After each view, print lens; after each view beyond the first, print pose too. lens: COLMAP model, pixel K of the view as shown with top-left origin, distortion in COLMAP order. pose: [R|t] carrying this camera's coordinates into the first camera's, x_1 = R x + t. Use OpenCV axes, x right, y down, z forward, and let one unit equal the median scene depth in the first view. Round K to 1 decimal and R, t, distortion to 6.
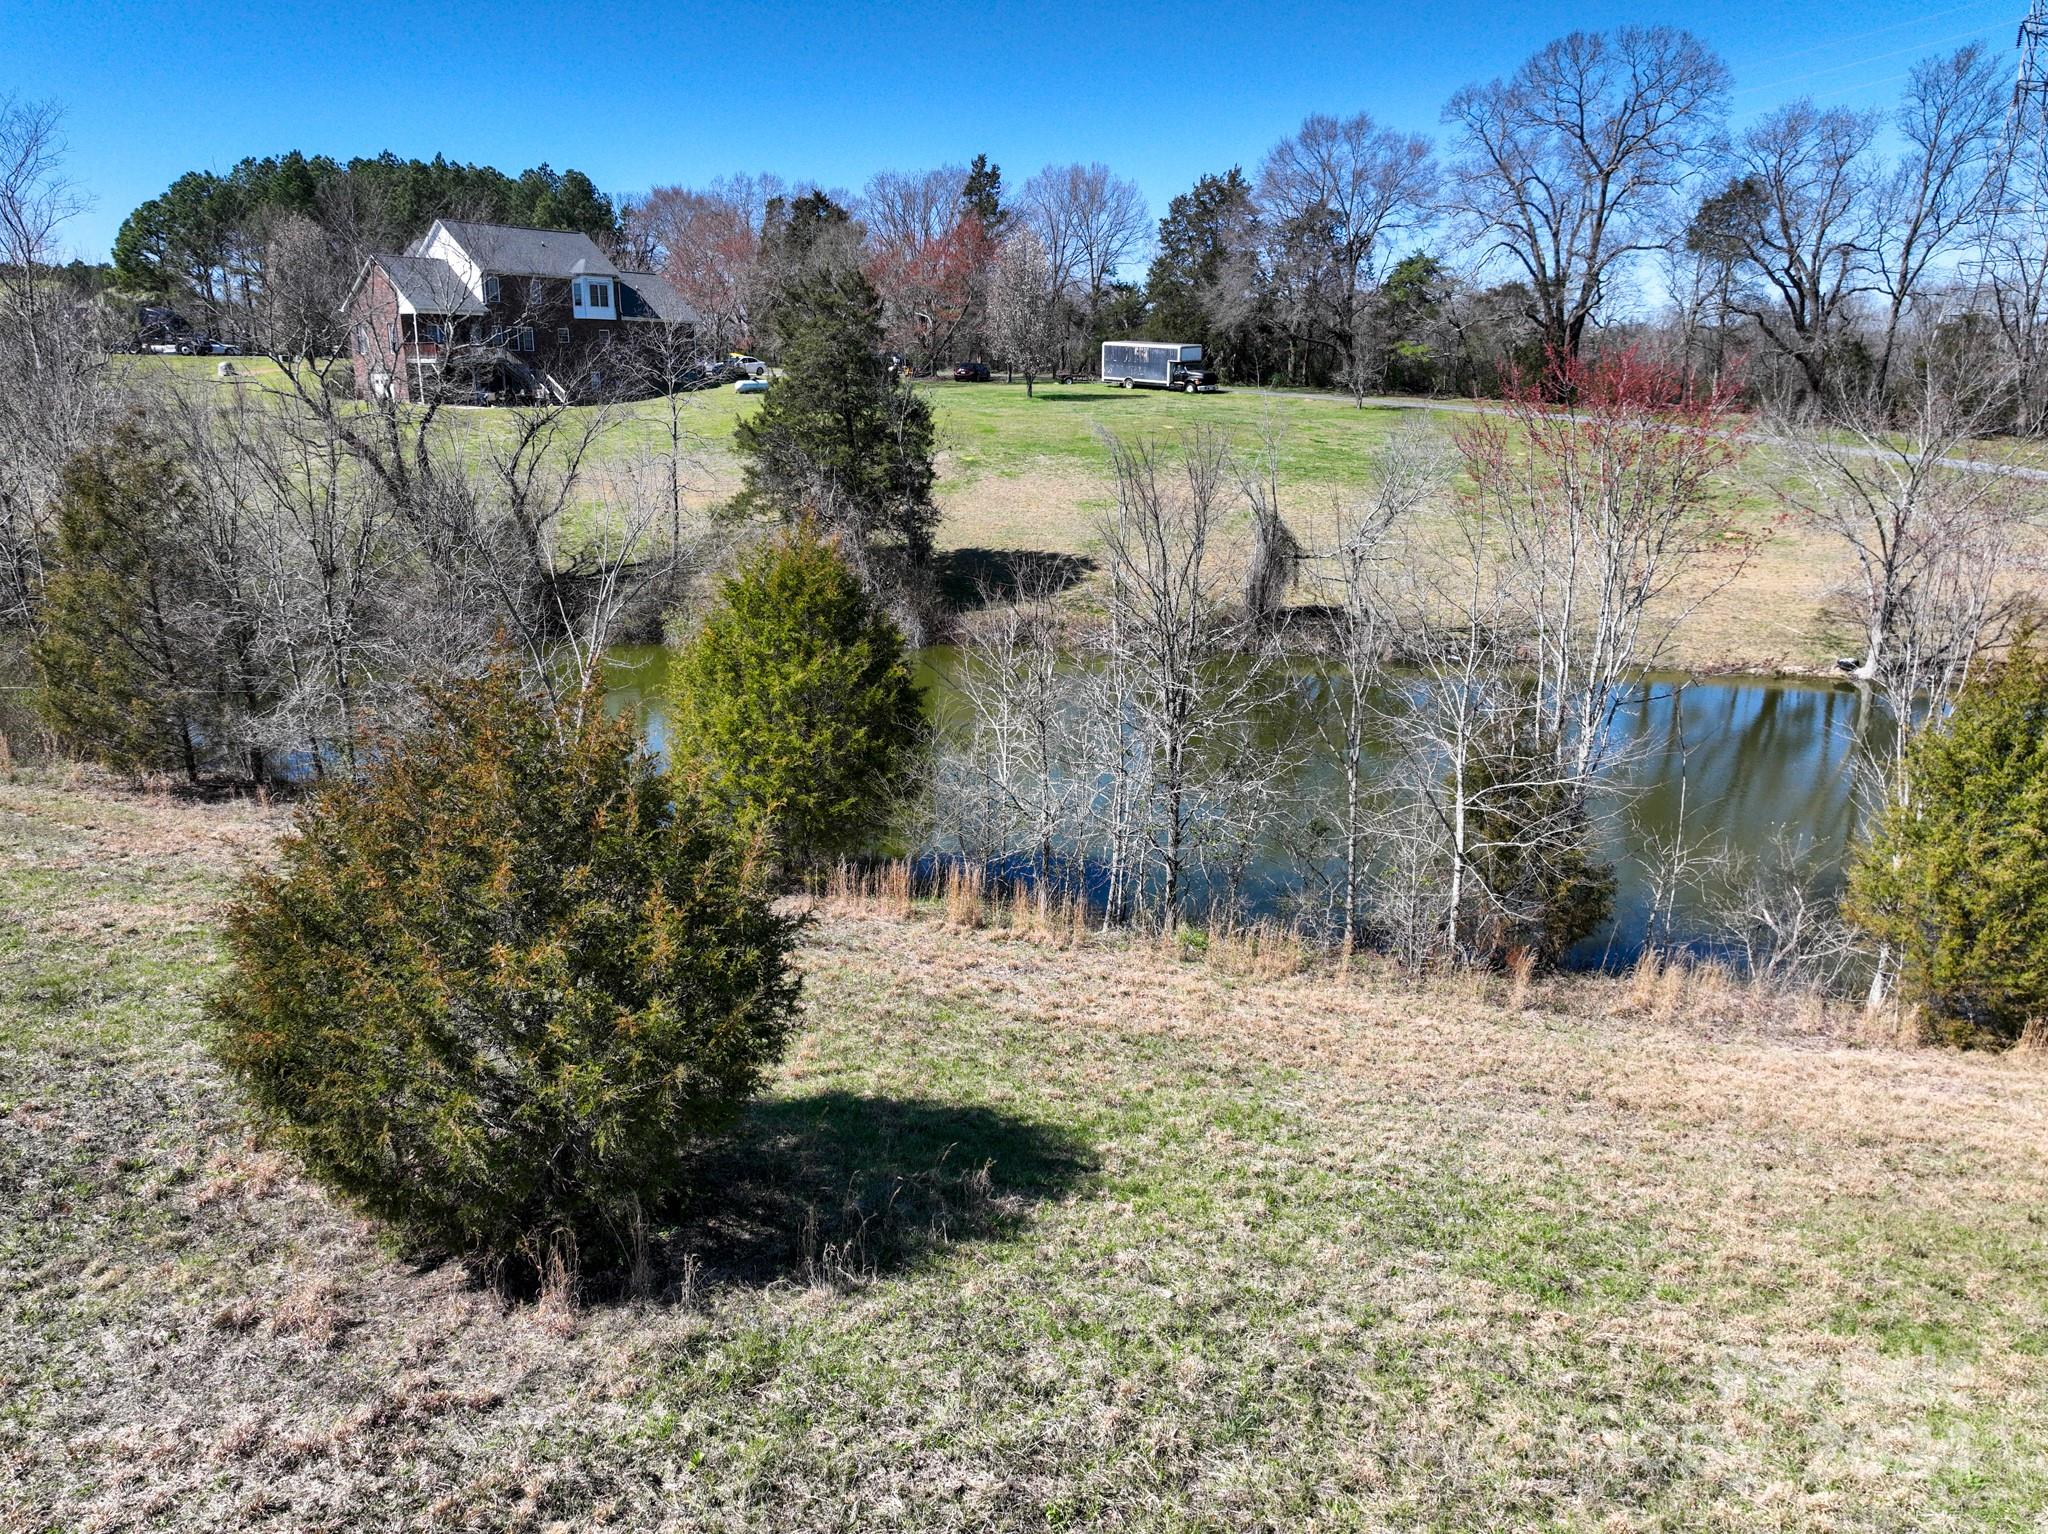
lens RADIAL K [[1433.2, 0, 1024.0], [0, 1433.2, 767.0], [0, 0, 1]] dist [-0.017432, 0.022358]
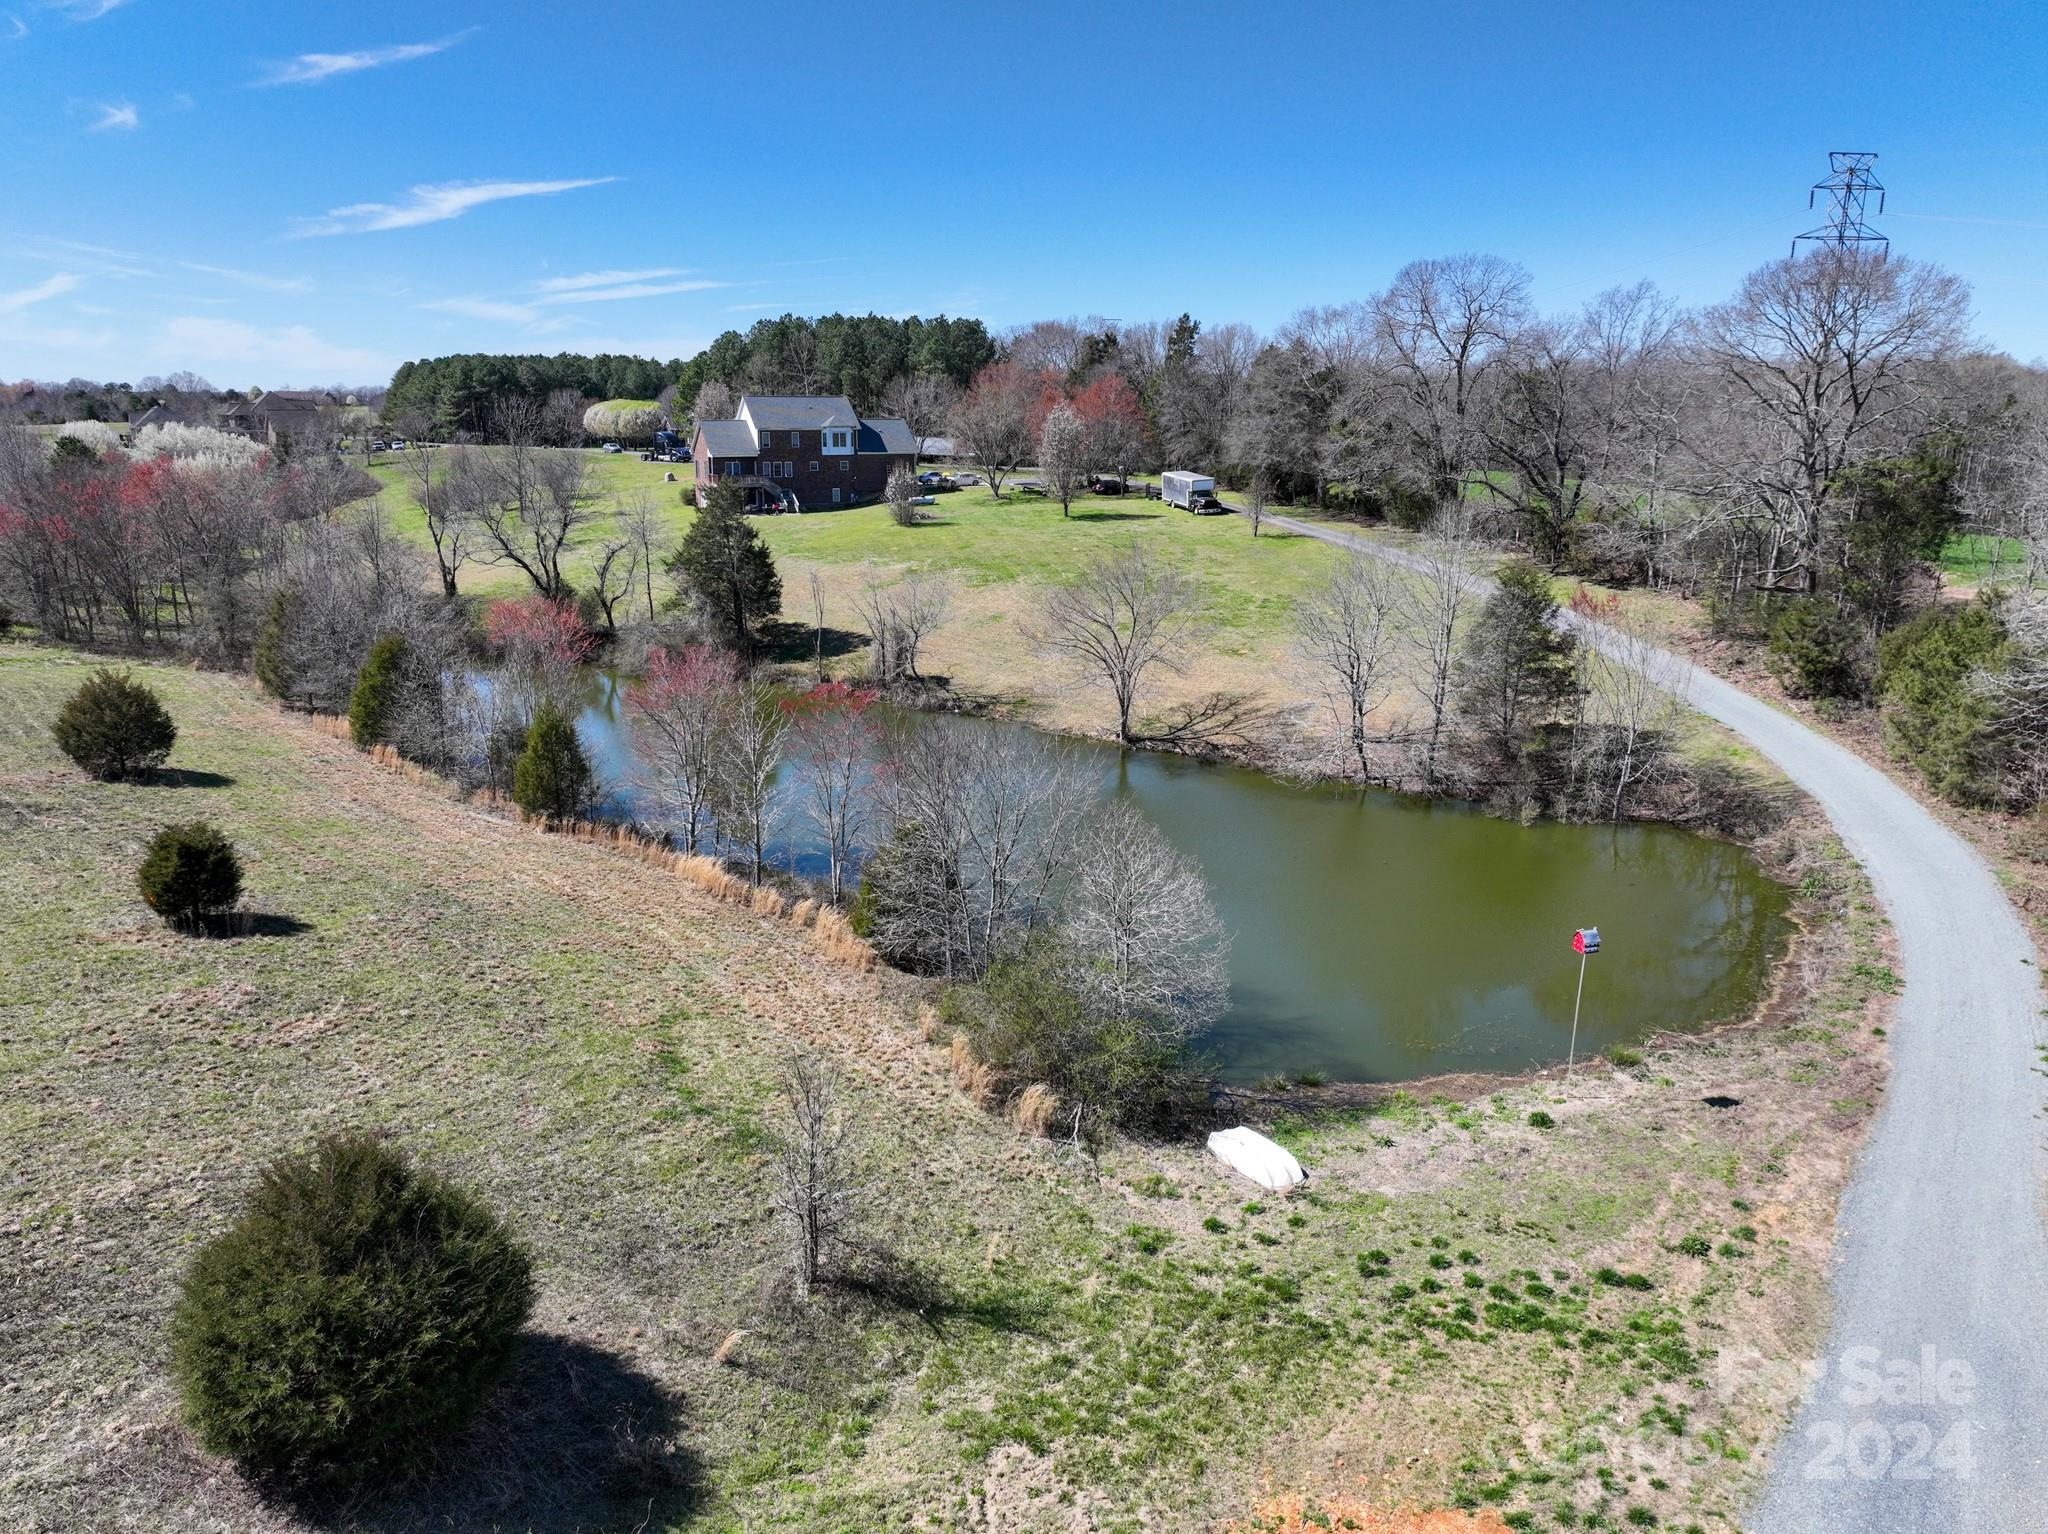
lens RADIAL K [[1433.2, 0, 1024.0], [0, 1433.2, 767.0], [0, 0, 1]] dist [-0.017432, 0.022358]
pose [[0.895440, 0.102667, -0.433181, 0.578302], [-0.112342, 0.993664, 0.003280, -0.010521], [0.430773, 0.045727, 0.901301, -0.275386]]
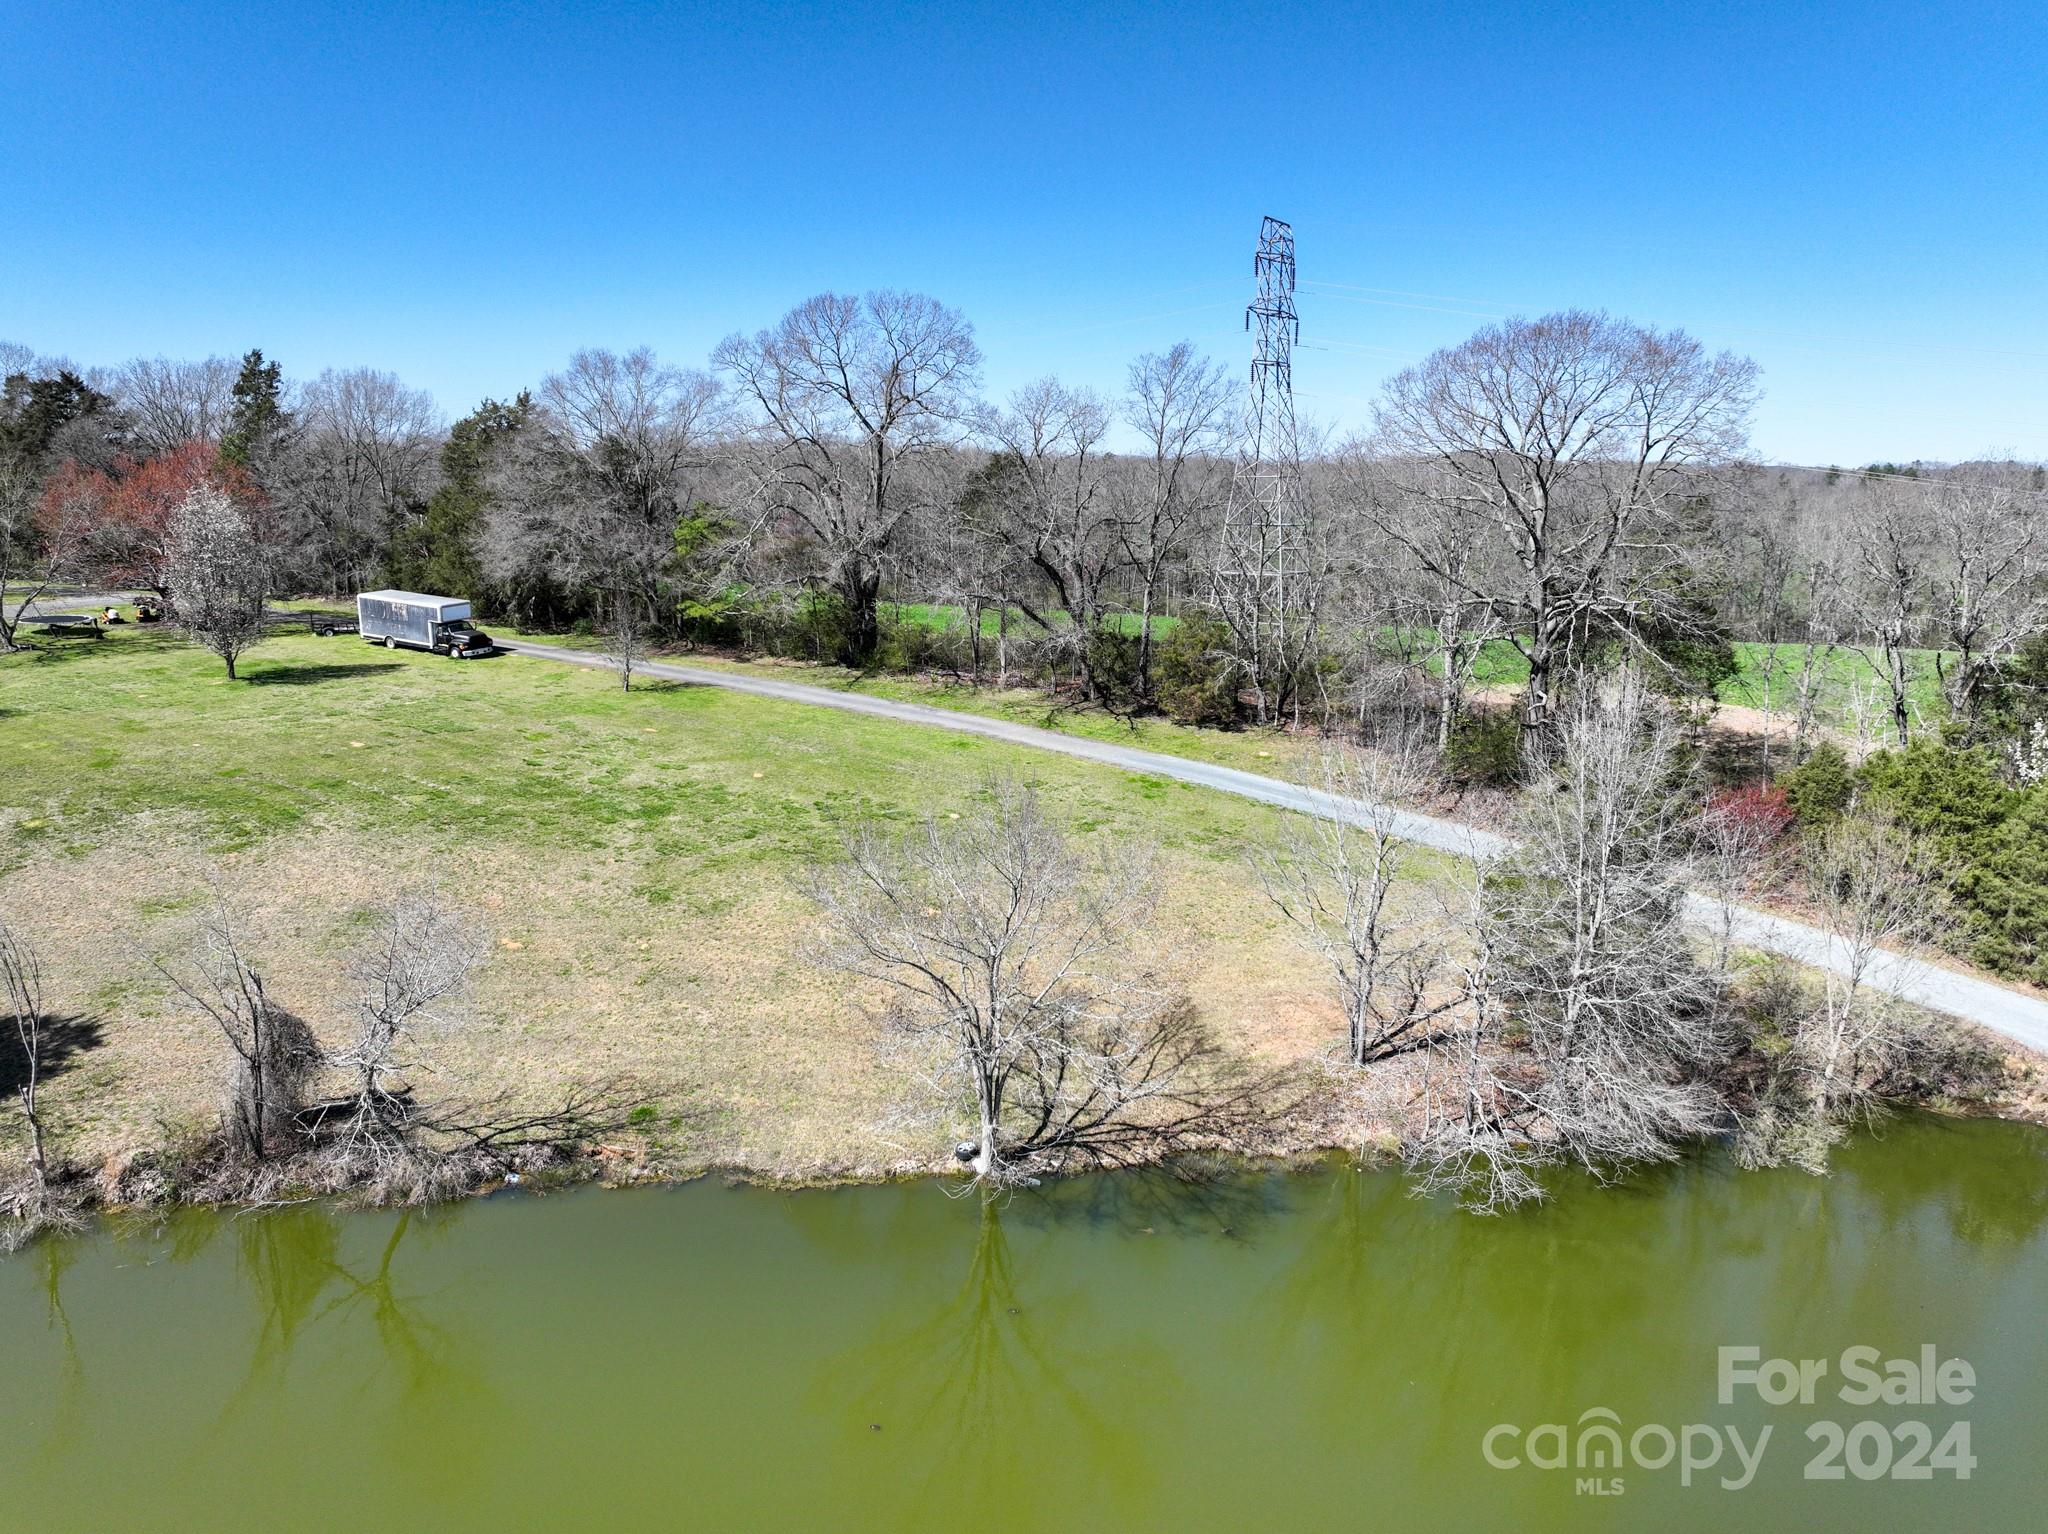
lens RADIAL K [[1433.2, 0, 1024.0], [0, 1433.2, 767.0], [0, 0, 1]] dist [-0.017432, 0.022358]
pose [[0.948673, -0.053941, 0.311626, 0.168559], [0.076818, 0.995140, -0.061601, -0.115491], [-0.306788, 0.082378, 0.948206, 0.078610]]
